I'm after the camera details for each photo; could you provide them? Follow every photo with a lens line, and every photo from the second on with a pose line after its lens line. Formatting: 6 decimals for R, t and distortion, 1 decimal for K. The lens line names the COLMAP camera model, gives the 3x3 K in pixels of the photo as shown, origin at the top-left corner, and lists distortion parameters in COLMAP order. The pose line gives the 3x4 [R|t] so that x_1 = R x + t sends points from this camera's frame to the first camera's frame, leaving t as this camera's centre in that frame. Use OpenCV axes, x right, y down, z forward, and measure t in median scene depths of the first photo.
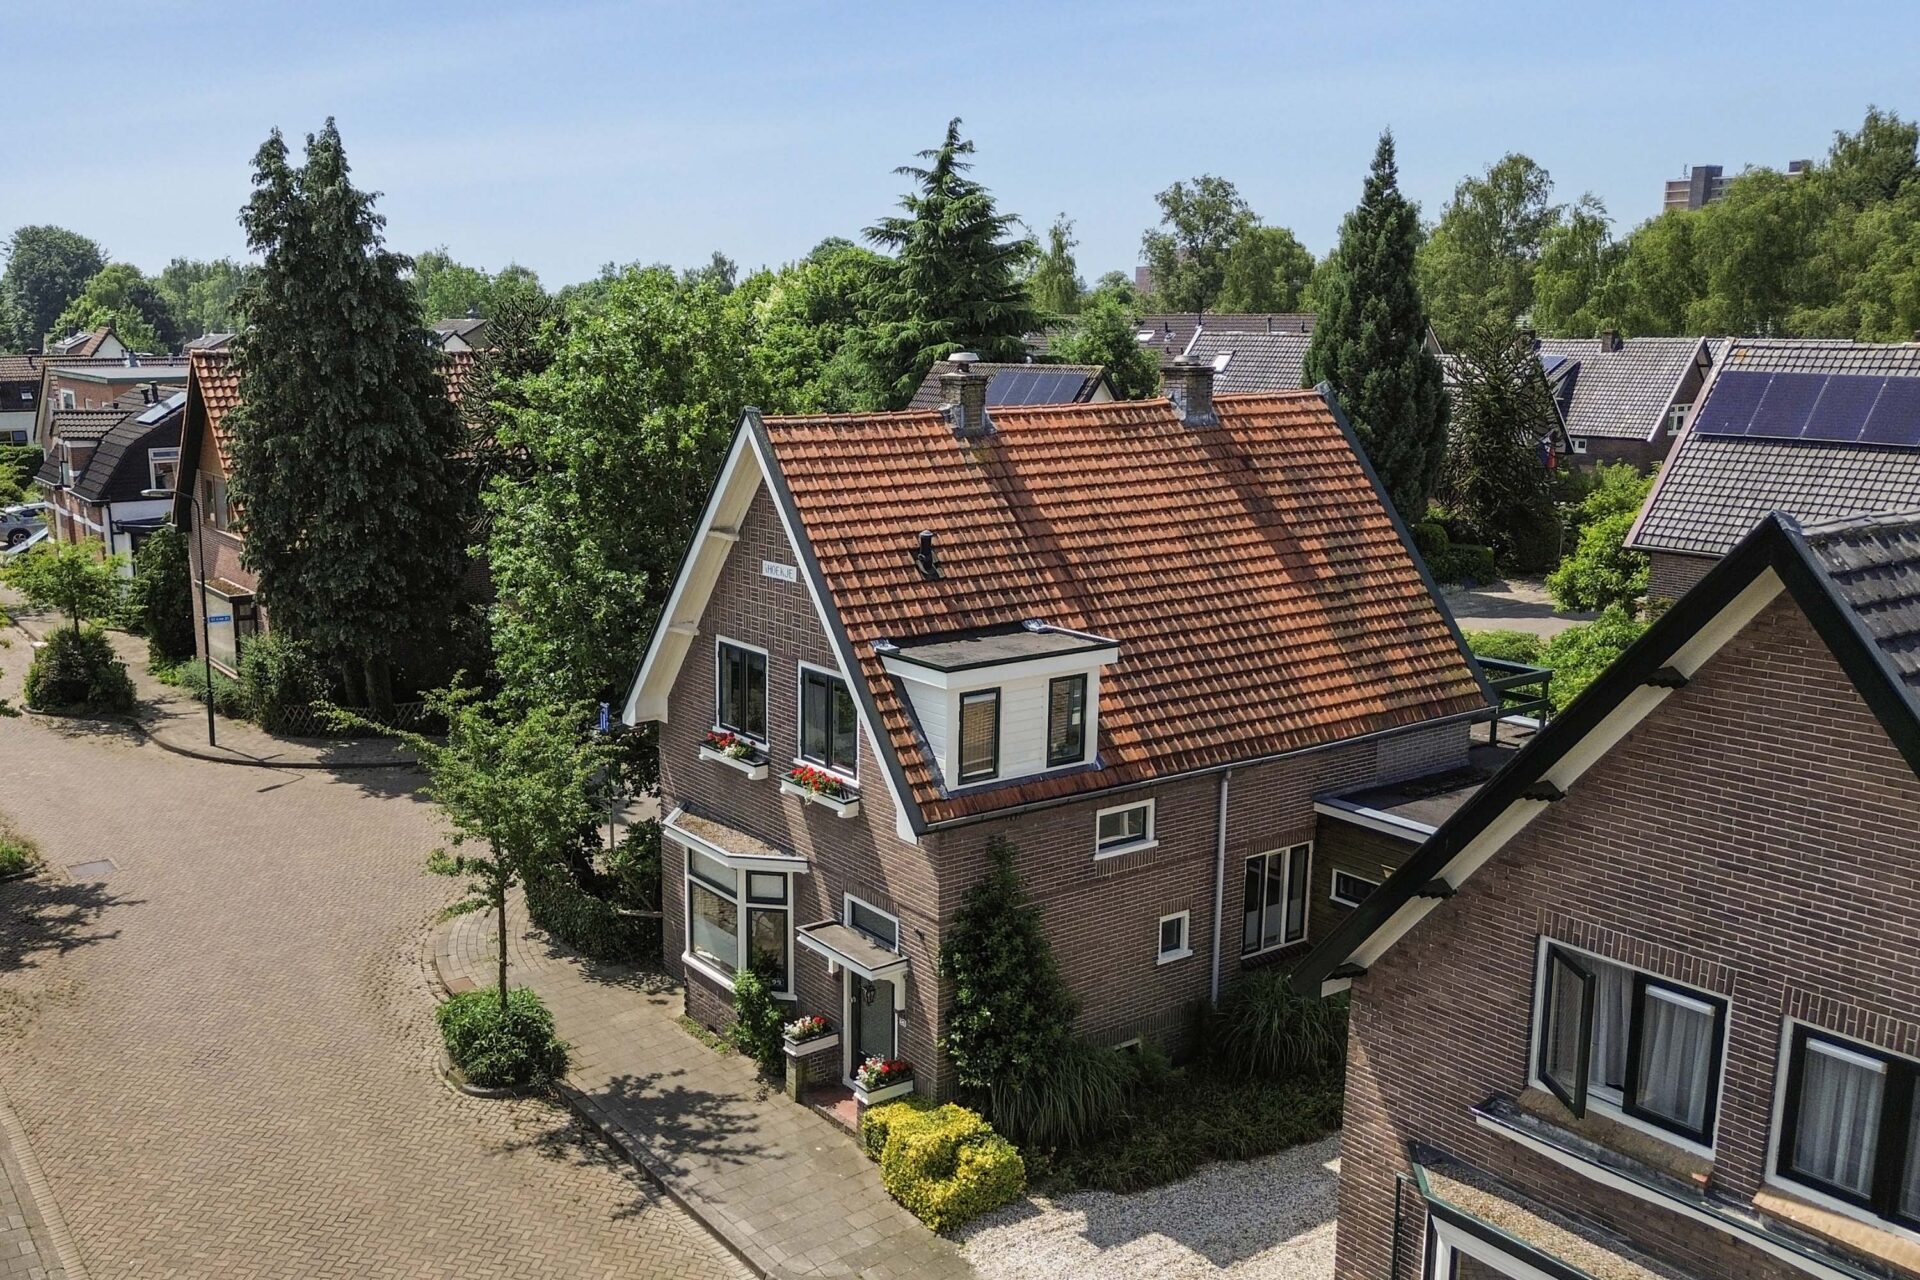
lens RADIAL K [[1629.7, 0, 776.2], [0, 1629.7, 636.9], [0, 0, 1]] dist [0.091349, -0.129306]
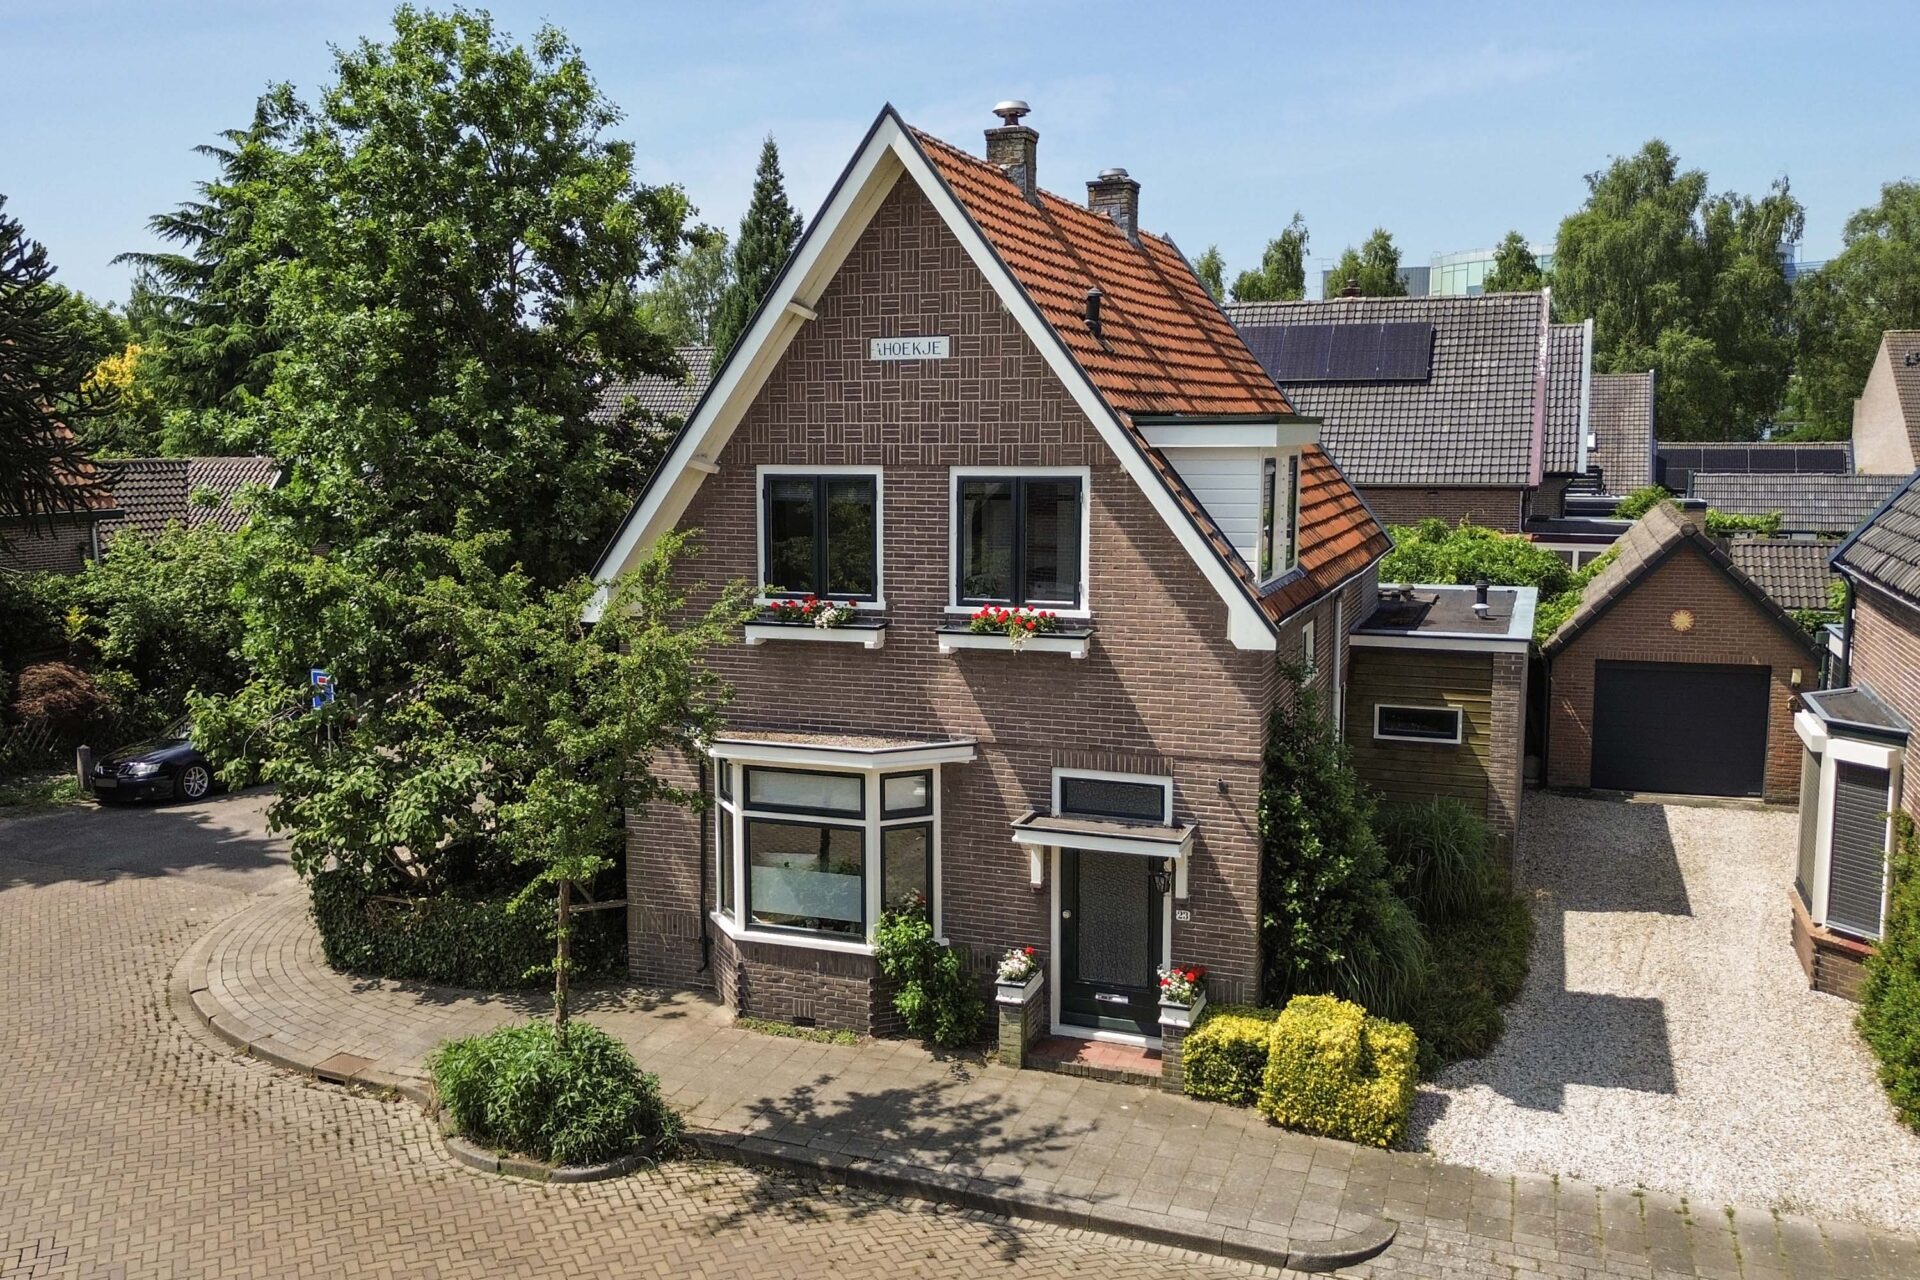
lens RADIAL K [[1628.6, 0, 875.6], [0, 1628.6, 644.4], [0, 0, 1]] dist [0.094852, -0.134171]
pose [[0.827454, -0.074780, 0.556532, -0.422441], [0.111235, 0.993281, -0.031920, 0.111231], [-0.550406, 0.088318, 0.830213, 0.410067]]
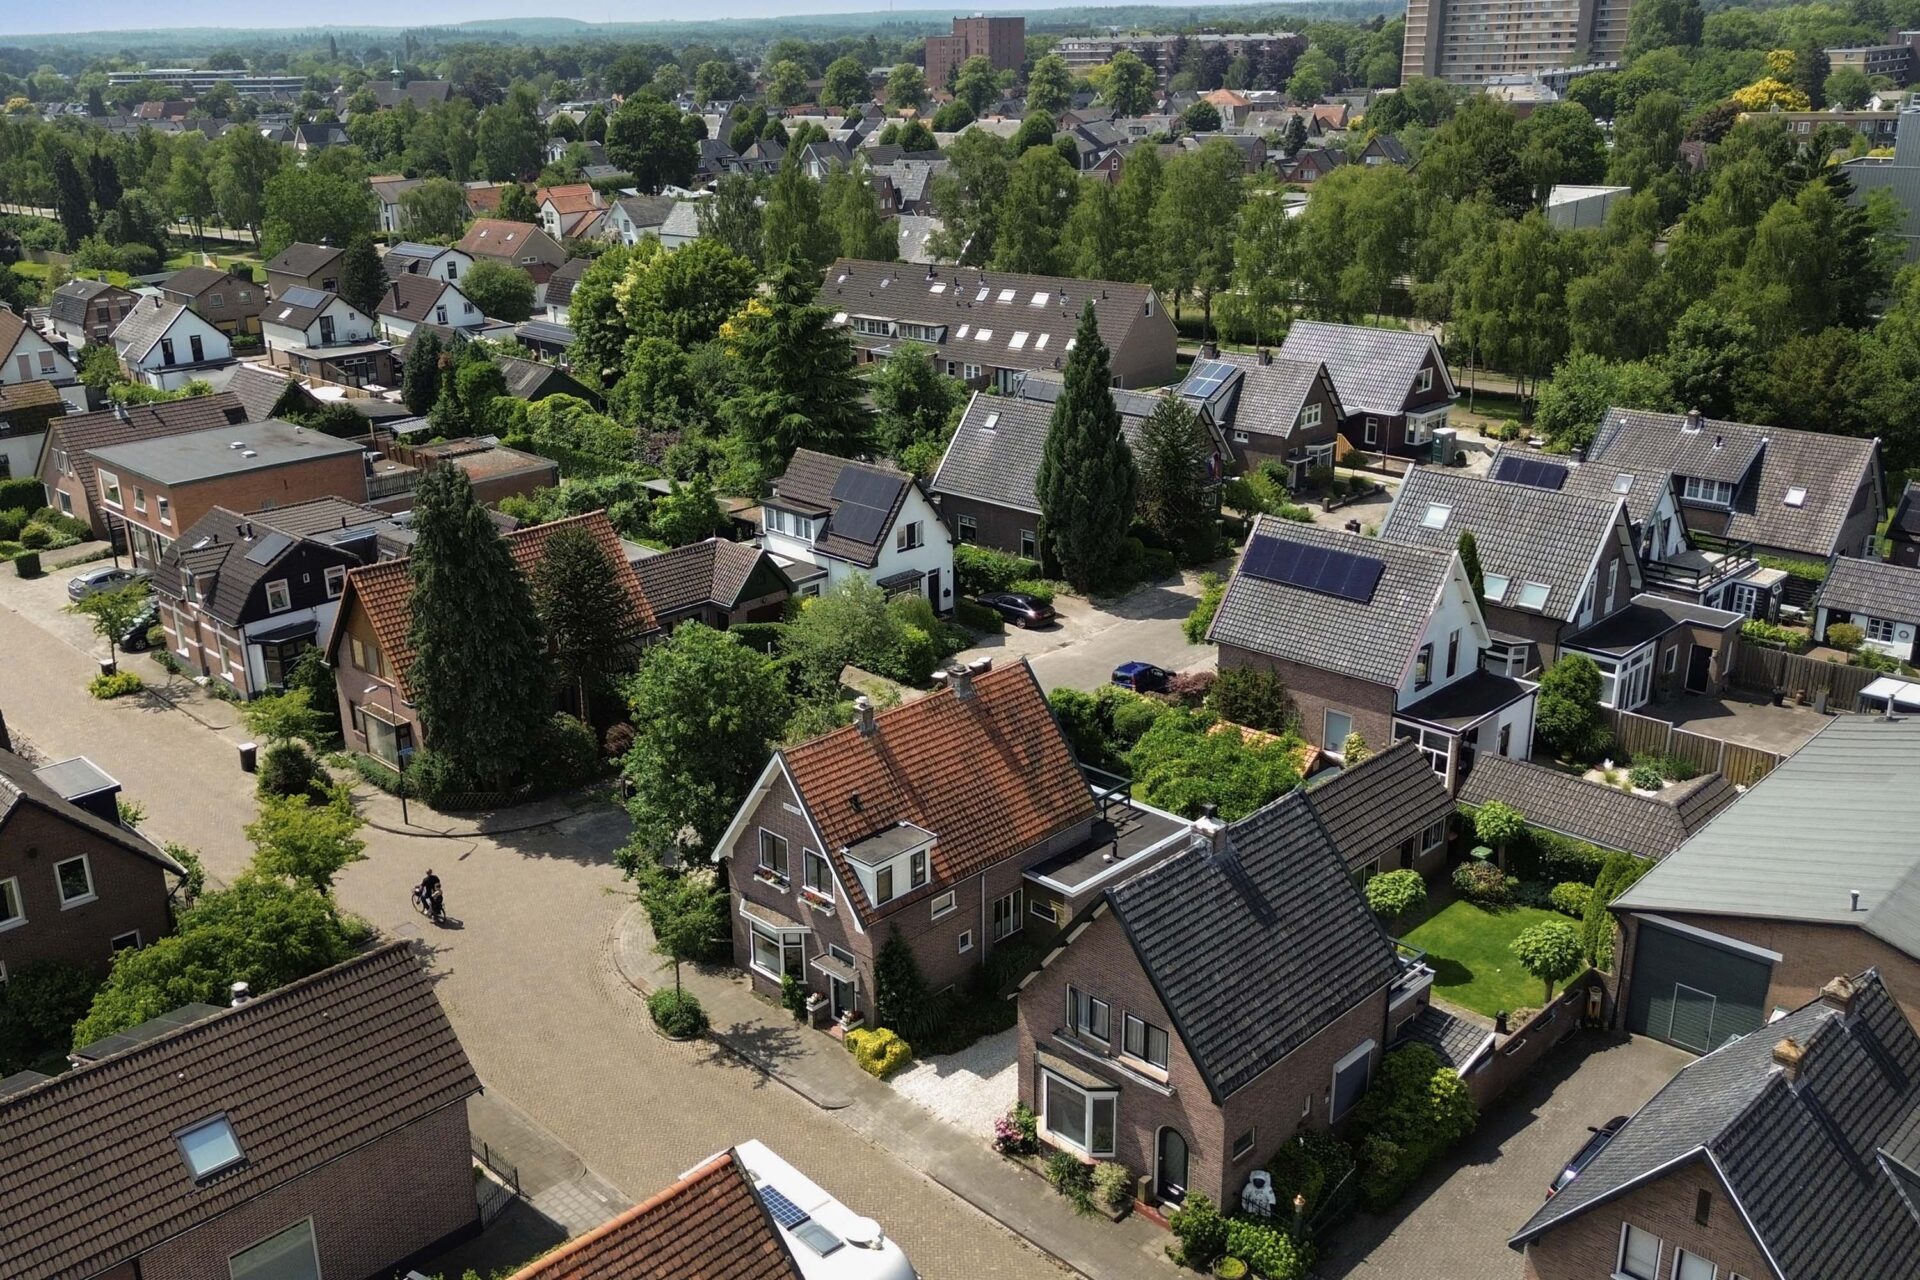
lens RADIAL K [[1628.6, 0, 875.6], [0, 1628.6, 644.4], [0, 0, 1]] dist [0.094852, -0.134171]
pose [[0.983394, -0.079133, 0.163322, -0.238205], [0.055189, 0.987705, 0.146263, -0.596739], [-0.172888, -0.134820, 0.975671, -1.230744]]
